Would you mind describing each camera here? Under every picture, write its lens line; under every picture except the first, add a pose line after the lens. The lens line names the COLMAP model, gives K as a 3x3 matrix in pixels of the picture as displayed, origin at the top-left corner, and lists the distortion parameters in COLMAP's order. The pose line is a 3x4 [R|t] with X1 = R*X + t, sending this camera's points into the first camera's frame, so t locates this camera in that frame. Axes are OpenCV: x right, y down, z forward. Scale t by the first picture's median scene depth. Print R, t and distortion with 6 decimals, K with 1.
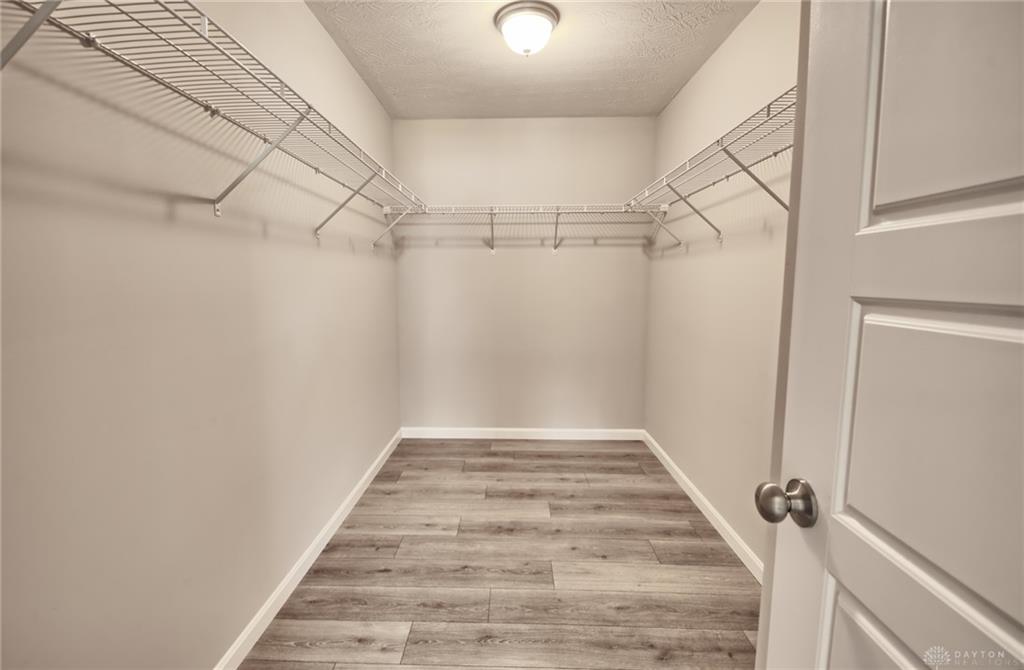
lens RADIAL K [[455.2, 0, 497.3], [0, 455.2, 332.1], [0, 0, 1]] dist [0.000055, -0.000294]
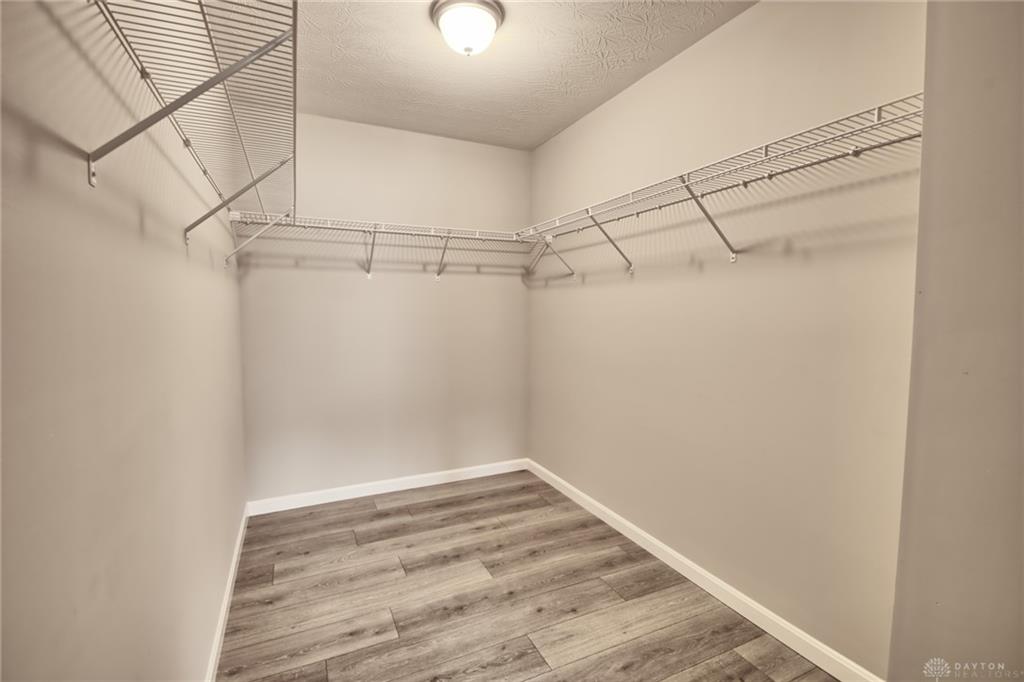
lens RADIAL K [[448.7, 0, 499.2], [0, 448.7, 337.6], [0, 0, 1]] dist [0.018871, -0.019649]
pose [[0.894405, -0.027205, 0.446429, -0.200315], [0.049761, 0.998004, -0.038878, -0.017168], [-0.444481, 0.056987, 0.893974, 0.158220]]
